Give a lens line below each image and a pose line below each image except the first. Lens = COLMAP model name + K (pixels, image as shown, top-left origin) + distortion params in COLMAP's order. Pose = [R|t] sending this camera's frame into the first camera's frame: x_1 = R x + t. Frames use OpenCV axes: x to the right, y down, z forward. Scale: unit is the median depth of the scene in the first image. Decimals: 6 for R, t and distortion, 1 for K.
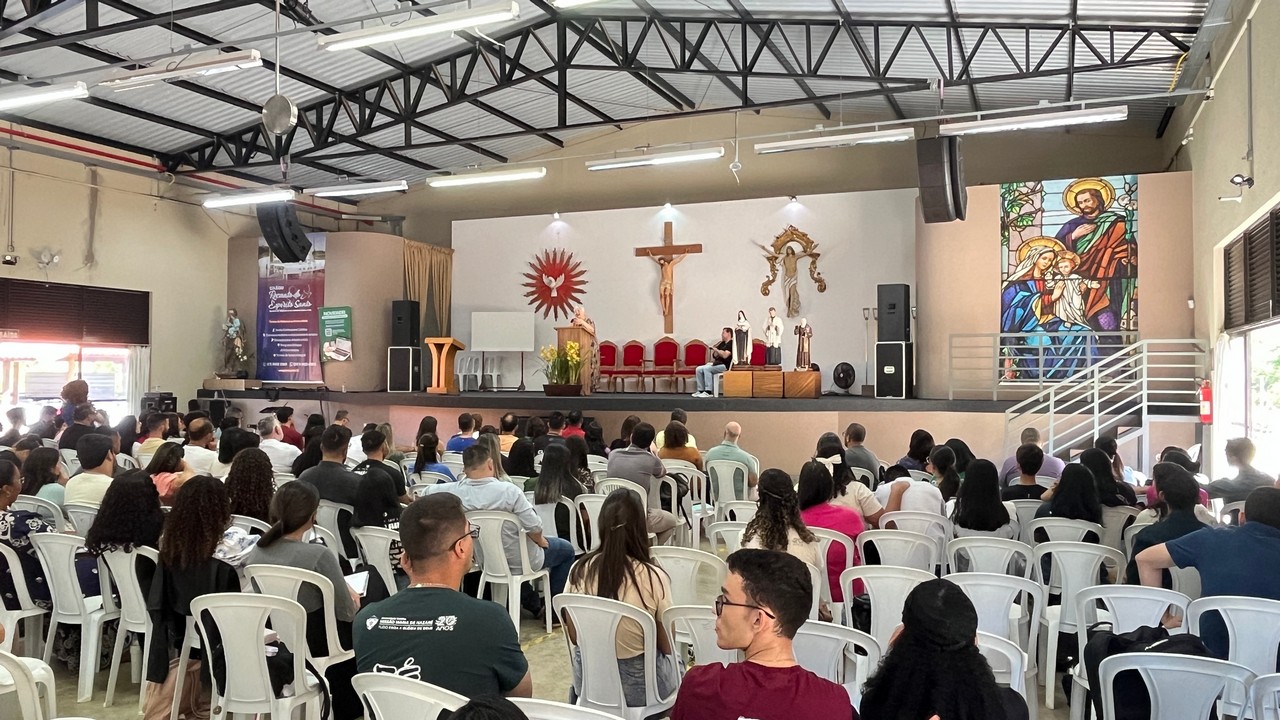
lens RADIAL K [[954.8, 0, 652.8], [0, 954.8, 366.8], [0, 0, 1]] dist [0.000134, 0.009873]
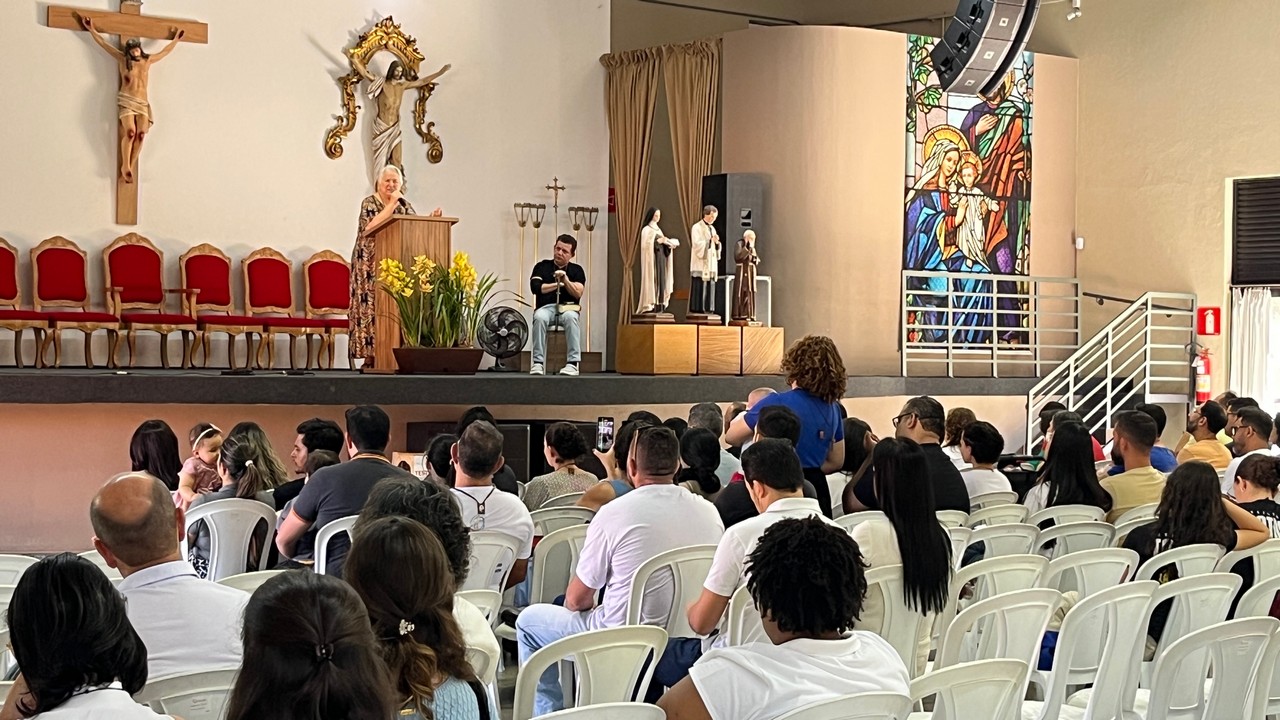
lens RADIAL K [[2211.4, 0, 650.1], [0, 2211.4, 361.4], [0, 0, 1]] dist [0.139562, 0.000000]
pose [[0.458062, 0.000477, 0.888920, -0.791907], [-0.022473, 0.999686, 0.011044, 0.009598], [-0.888636, -0.025036, 0.457929, 0.369086]]
